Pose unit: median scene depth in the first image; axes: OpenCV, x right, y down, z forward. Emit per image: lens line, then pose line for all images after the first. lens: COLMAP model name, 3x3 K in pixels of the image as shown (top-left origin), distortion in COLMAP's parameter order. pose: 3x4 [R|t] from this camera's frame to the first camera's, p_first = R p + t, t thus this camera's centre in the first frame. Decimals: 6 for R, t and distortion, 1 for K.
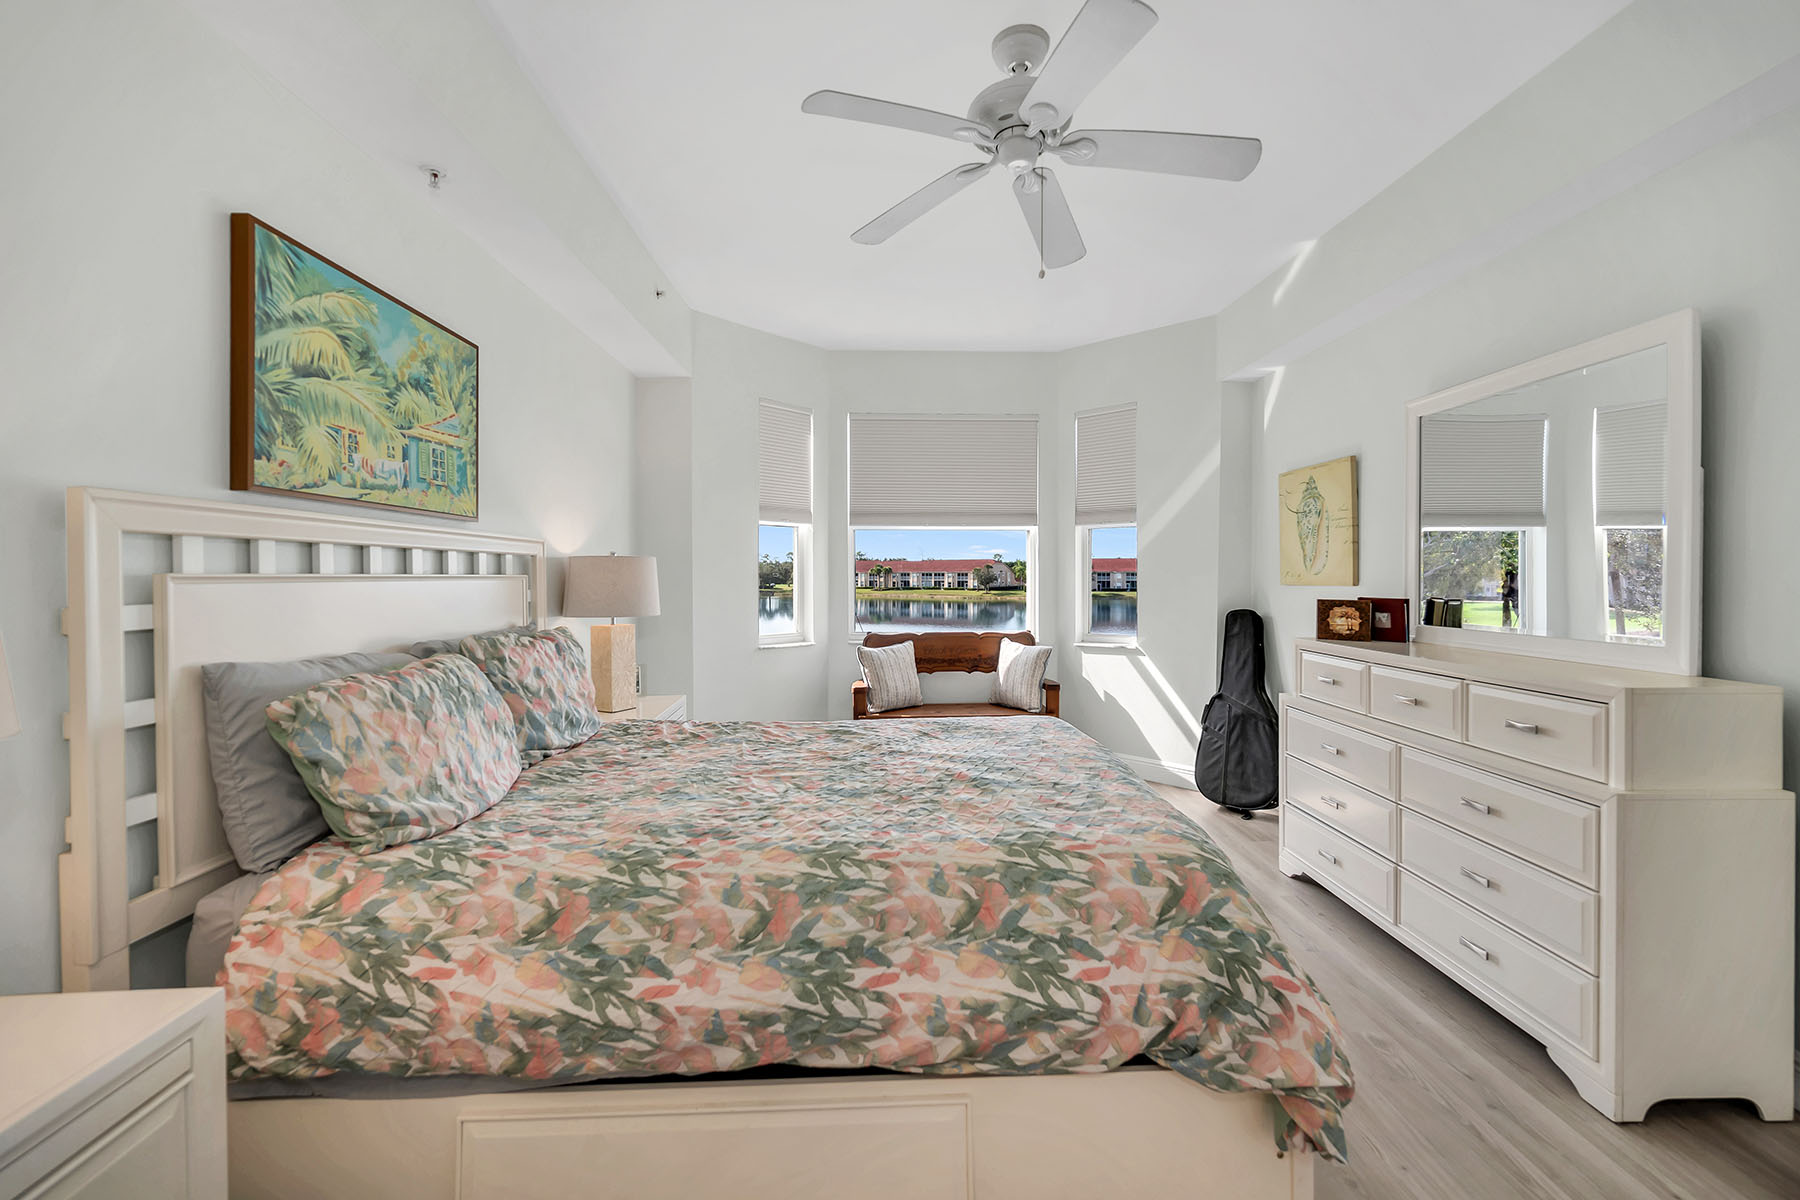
lens RADIAL K [[742.6, 0, 930.8], [0, 742.6, 581.2], [0, 0, 1]] dist [-0.001306, 0.000608]
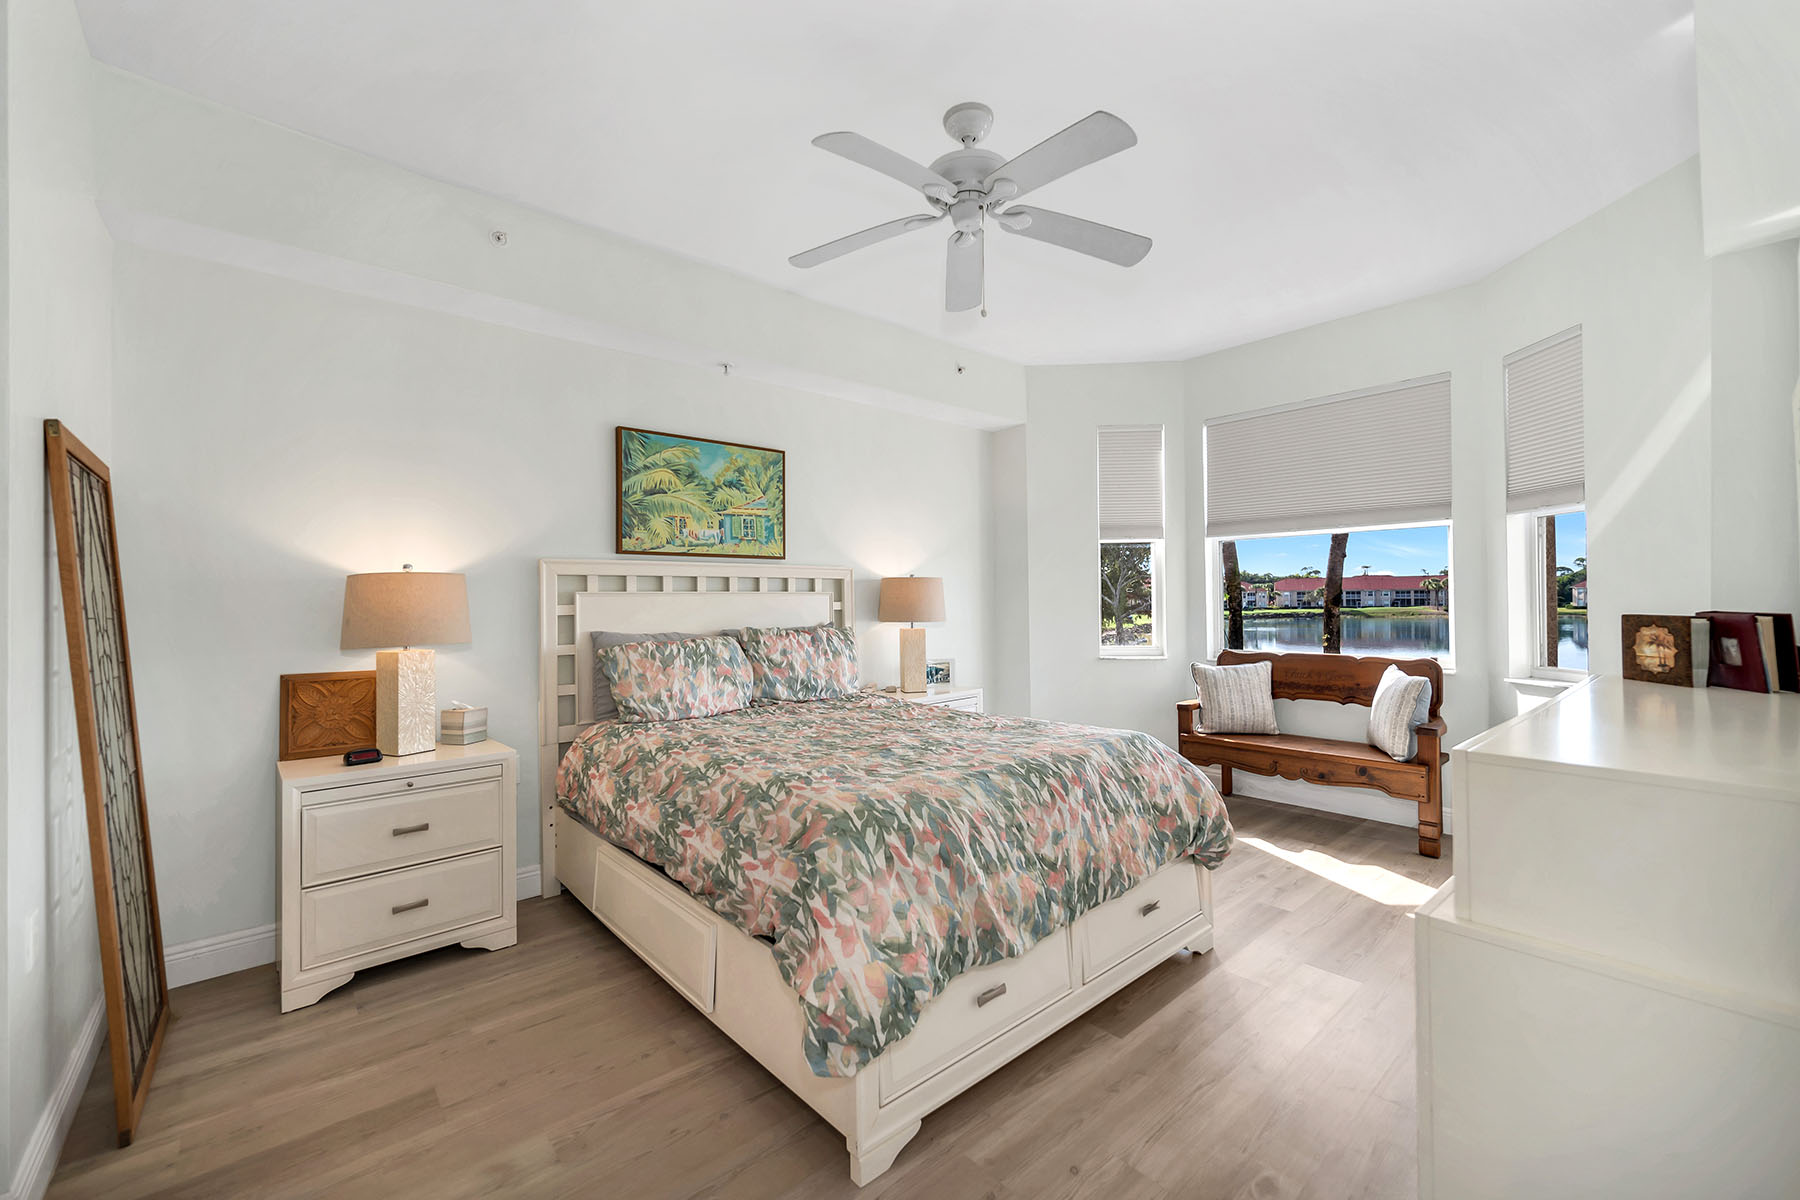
lens RADIAL K [[742.6, 0, 890.8], [0, 742.6, 595.8], [0, 0, 1]] dist [-0.001306, 0.000608]
pose [[0.615721, -0.010102, -0.787900, 1.081403], [0.004203, 0.999946, -0.009536, 0.021415], [0.787953, 0.002560, 0.615730, 0.246072]]
